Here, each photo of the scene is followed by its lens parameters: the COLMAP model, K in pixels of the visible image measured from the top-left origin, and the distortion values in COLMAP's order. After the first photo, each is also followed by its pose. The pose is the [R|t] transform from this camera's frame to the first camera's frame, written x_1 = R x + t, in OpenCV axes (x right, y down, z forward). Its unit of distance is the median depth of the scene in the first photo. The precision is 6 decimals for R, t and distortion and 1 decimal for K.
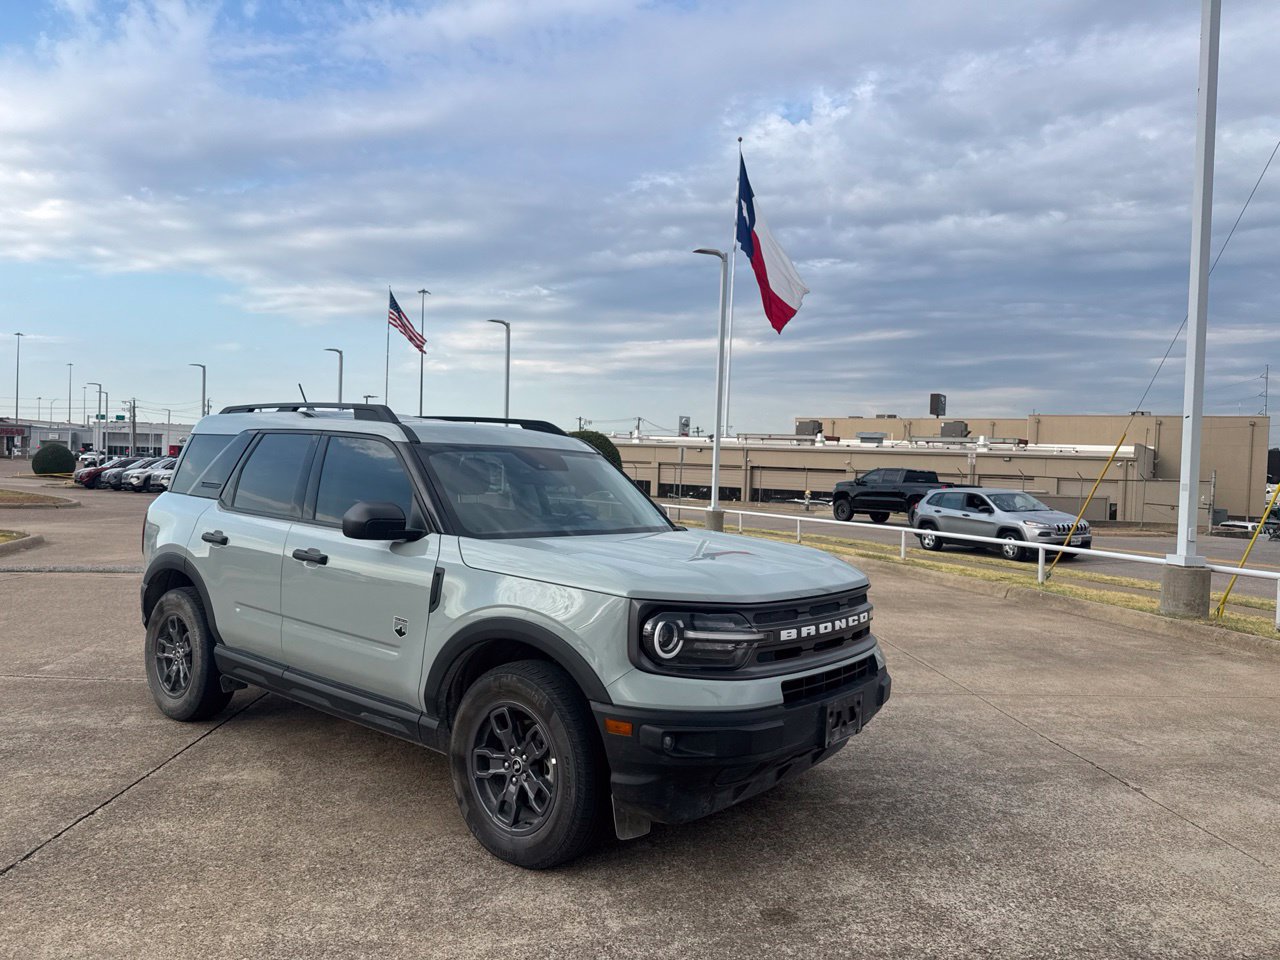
lens RADIAL K [[903.1, 0, 640.2], [0, 903.1, 462.7], [0, 0, 1]] dist [0.022856, -0.032856]
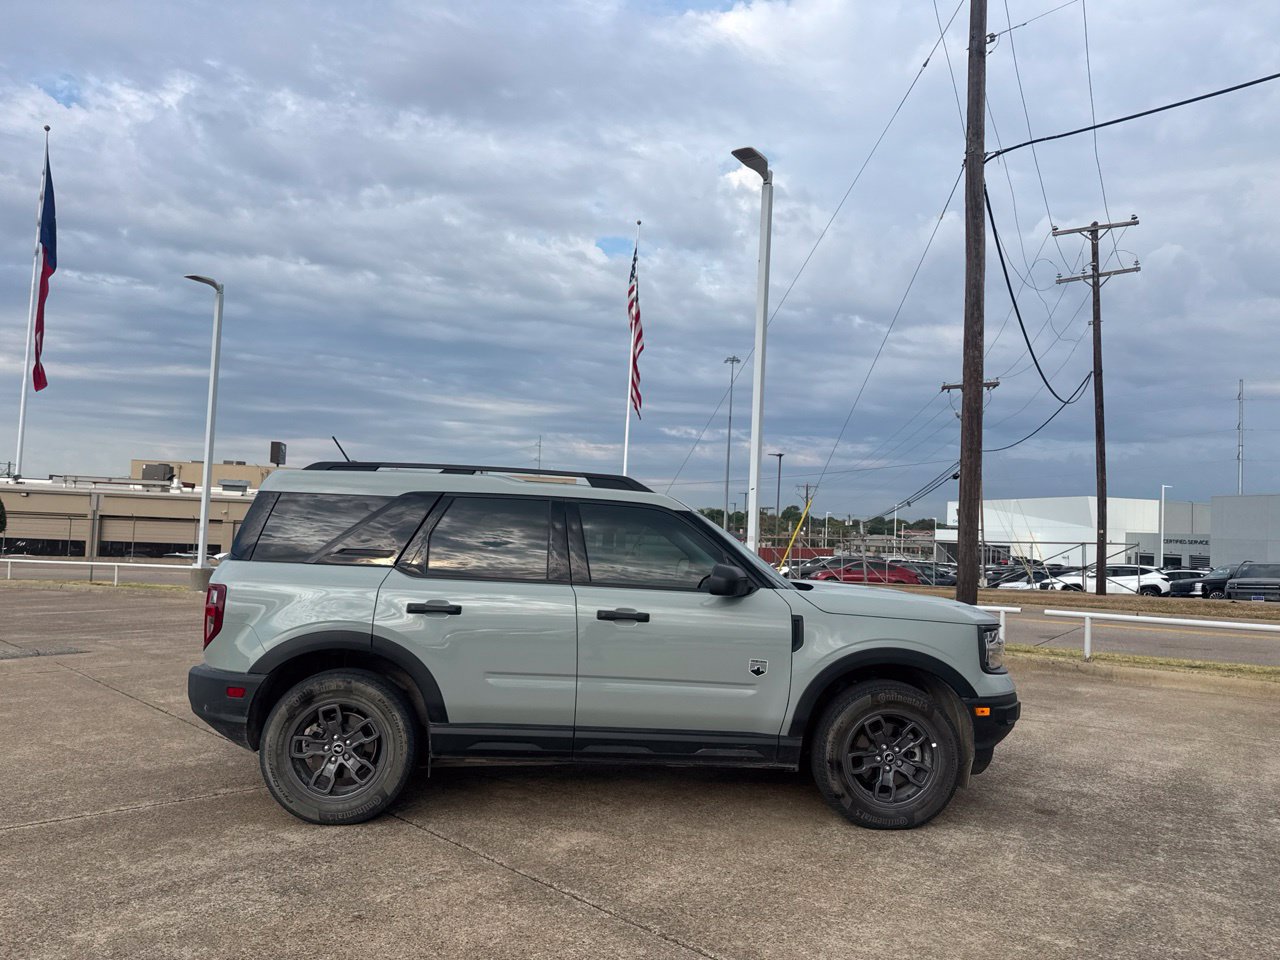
lens RADIAL K [[903.1, 0, 654.1], [0, 903.1, 520.5], [0, 0, 1]] dist [0.022856, -0.032856]
pose [[0.738015, 0.006440, 0.674753, -0.751525], [-0.012598, 0.999912, 0.004236, -0.011502], [-0.674666, -0.011627, 0.738031, 0.142148]]
